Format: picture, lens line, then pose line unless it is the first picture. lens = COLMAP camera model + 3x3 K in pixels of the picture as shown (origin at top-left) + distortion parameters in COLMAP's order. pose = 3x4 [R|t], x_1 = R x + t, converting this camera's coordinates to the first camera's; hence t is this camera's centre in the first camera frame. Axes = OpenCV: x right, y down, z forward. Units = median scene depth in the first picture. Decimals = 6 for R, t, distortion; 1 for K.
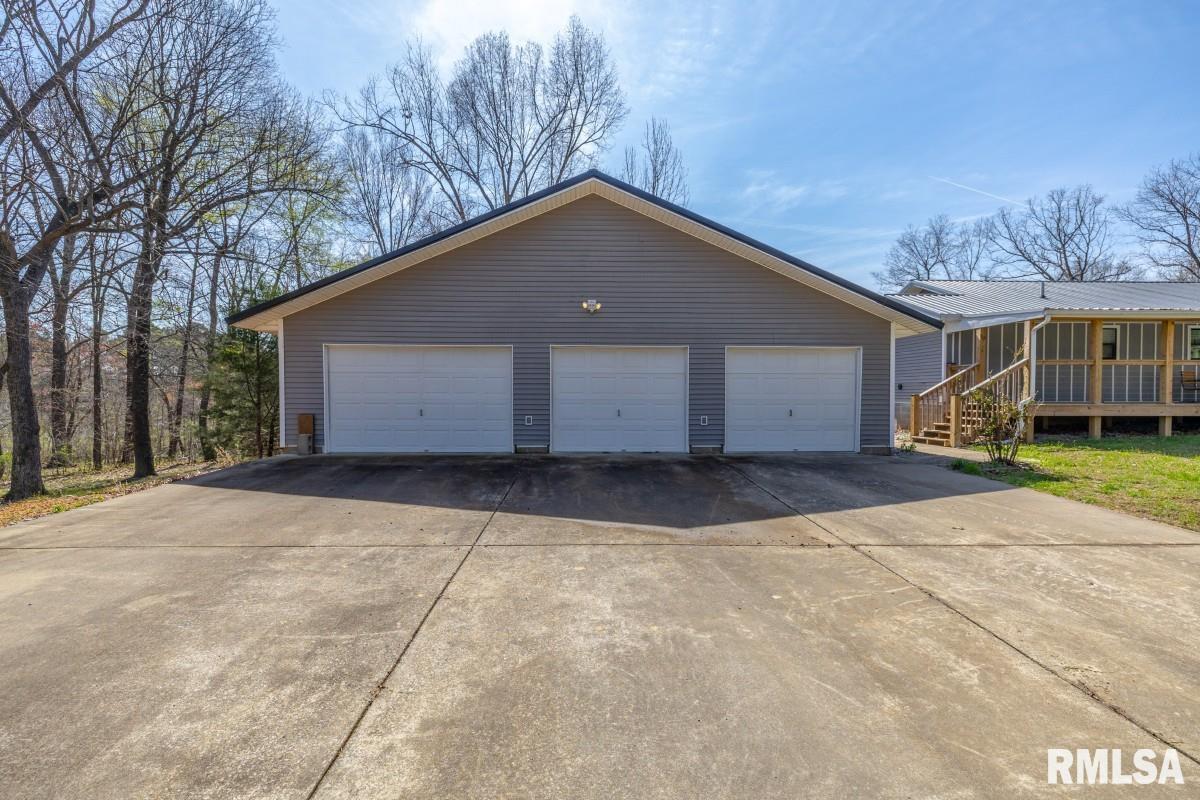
lens RADIAL K [[523.6, 0, 599.0], [0, 523.6, 398.6], [0, 0, 1]] dist [0.003473, 0.000124]
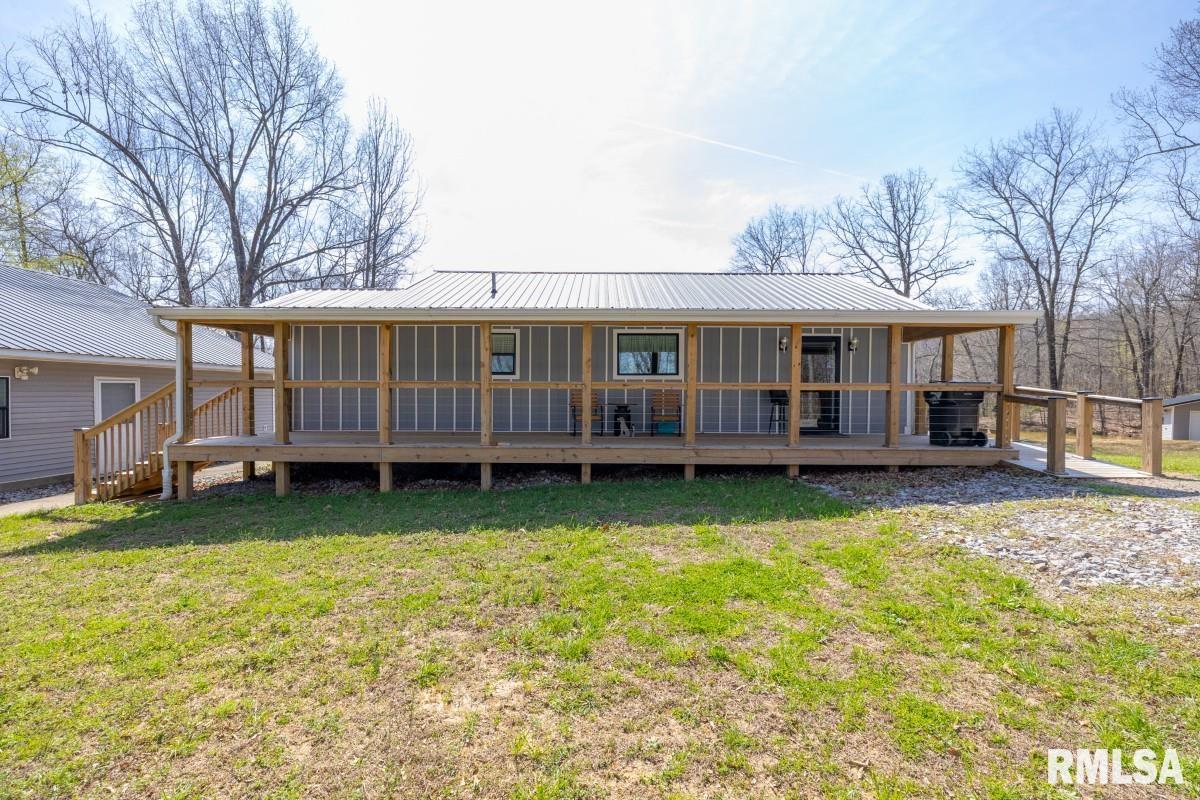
lens RADIAL K [[509.0, 0, 597.6], [0, 509.0, 400.3], [0, 0, 1]] dist [0.003376, 0.000425]
pose [[0.999479, 0.004624, -0.031948, 1.126309], [-0.004298, 0.999938, 0.010282, -0.050077], [0.031993, -0.010139, 0.999437, 0.298979]]
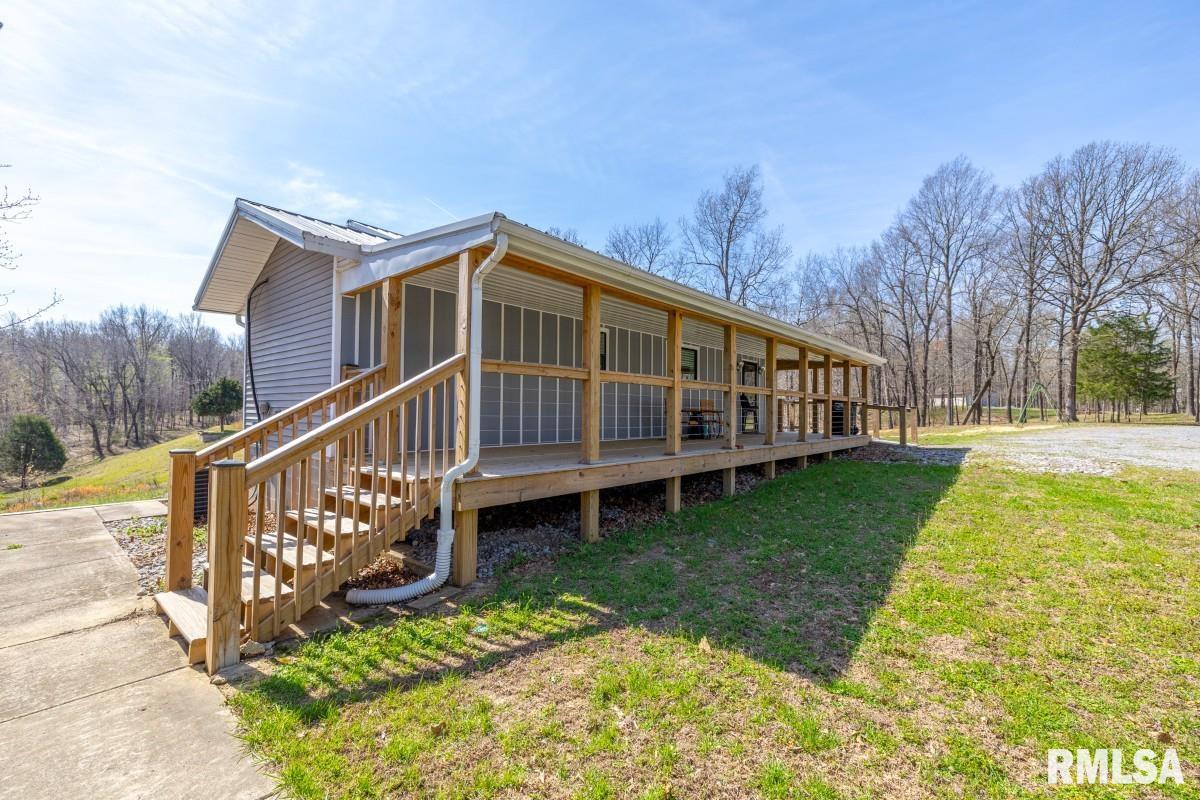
lens RADIAL K [[509.0, 0, 593.8], [0, 509.0, 398.1], [0, 0, 1]] dist [0.003376, 0.000425]
pose [[0.681171, 0.024120, 0.731726, 0.553161], [-0.002836, 0.999537, -0.030309, -0.030256], [-0.732118, 0.018571, 0.680924, 0.619476]]
